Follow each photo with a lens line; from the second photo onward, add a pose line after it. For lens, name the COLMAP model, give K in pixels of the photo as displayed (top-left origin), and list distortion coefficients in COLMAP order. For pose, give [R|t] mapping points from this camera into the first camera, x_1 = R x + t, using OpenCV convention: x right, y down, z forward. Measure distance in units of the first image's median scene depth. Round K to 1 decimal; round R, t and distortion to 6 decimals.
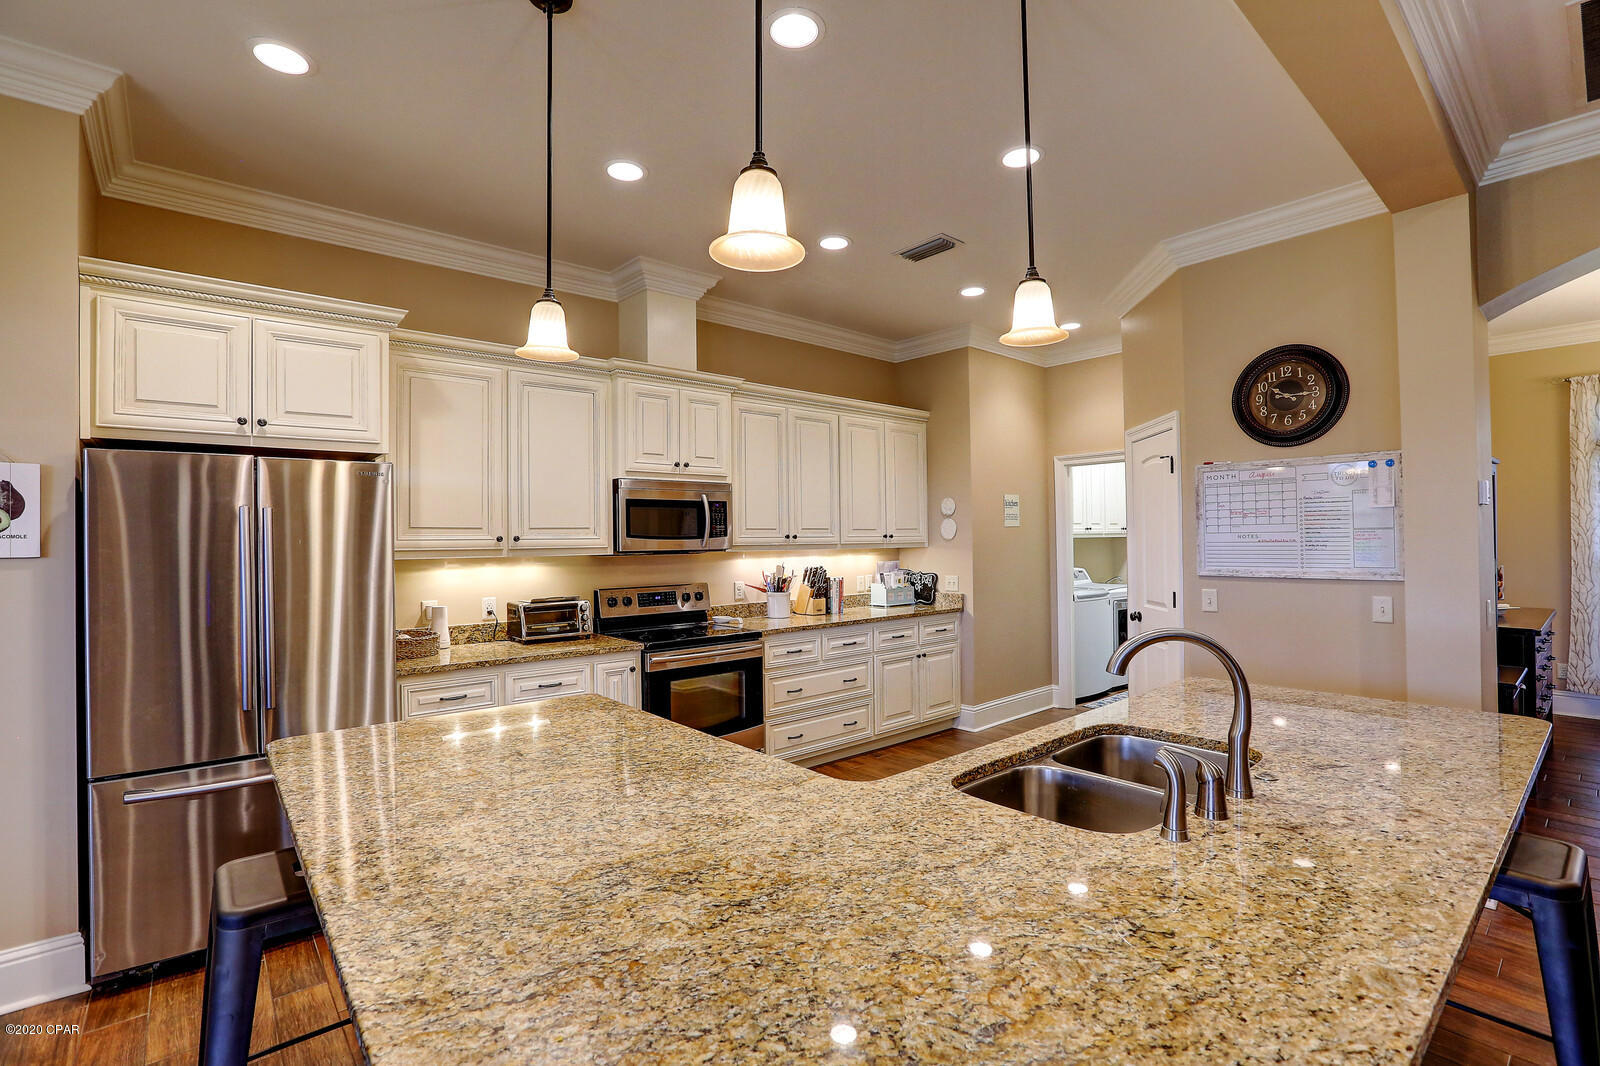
lens RADIAL K [[726.7, 0, 807.4], [0, 726.7, 535.5], [0, 0, 1]] dist [-0.042432, 0.012343]
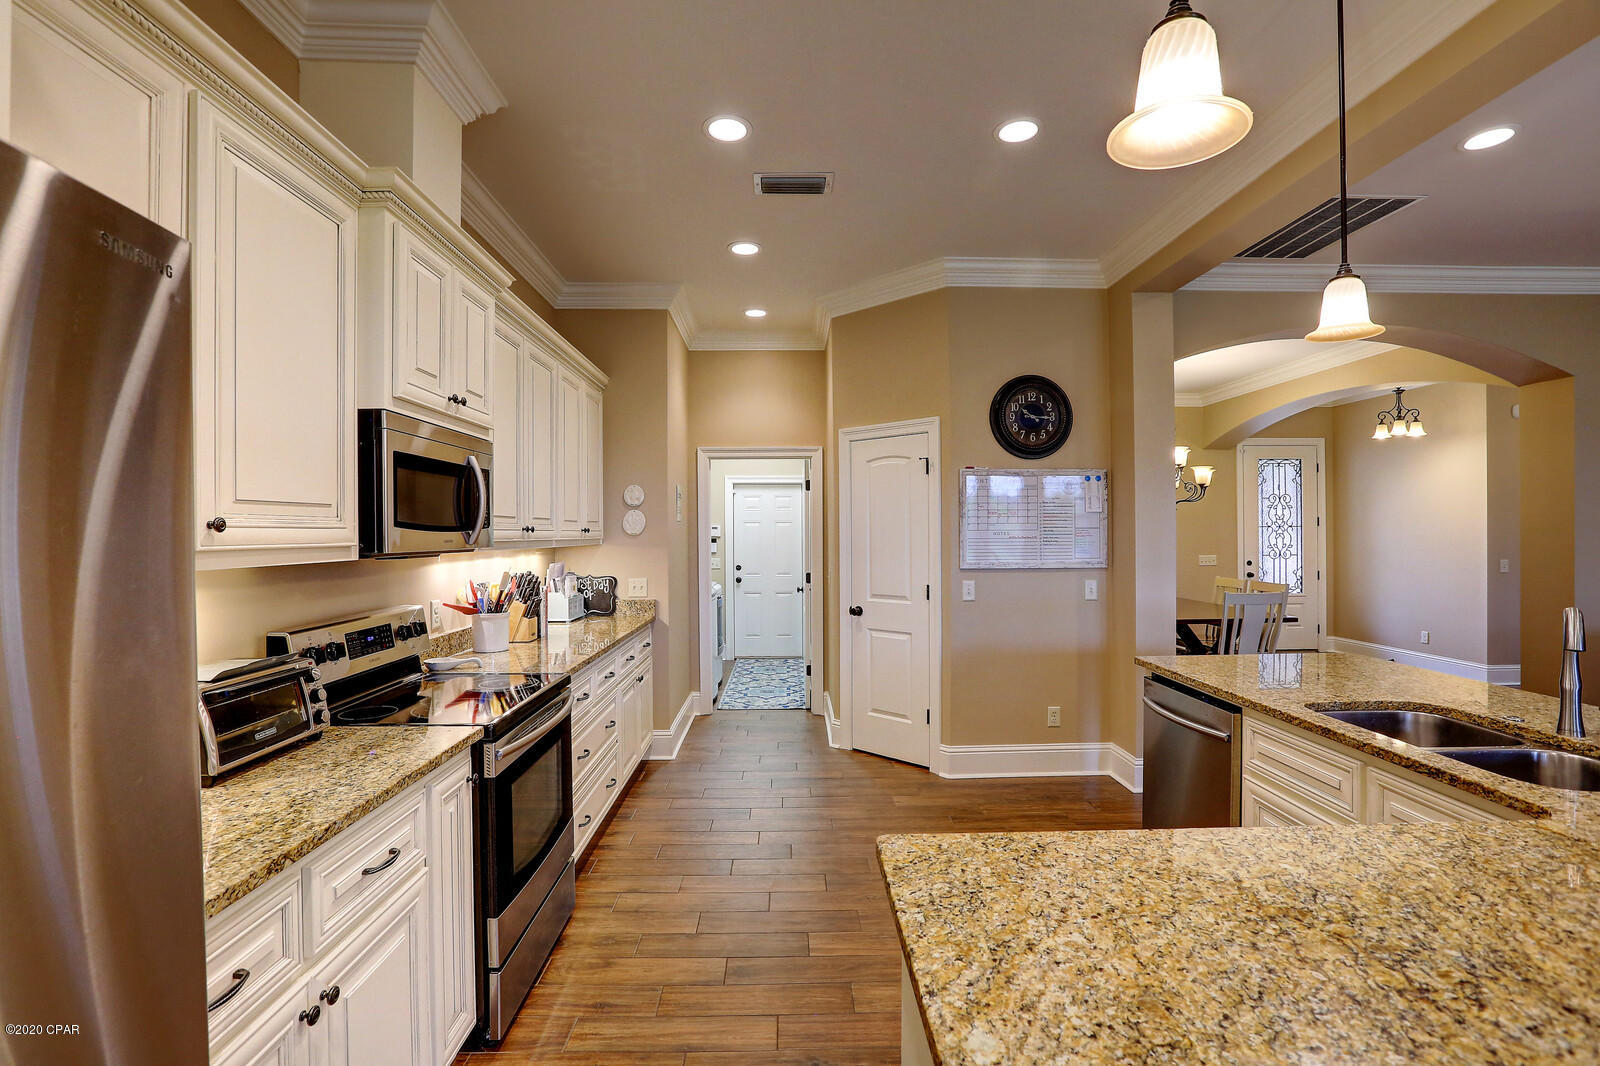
lens RADIAL K [[726.7, 0, 793.8], [0, 726.7, 531.4], [0, 0, 1]] dist [-0.042432, 0.012343]
pose [[0.644221, 0.010029, 0.764774, -0.466551], [-0.008024, 0.999948, -0.006354, 0.007458], [-0.764797, -0.002043, 0.644268, 0.470851]]
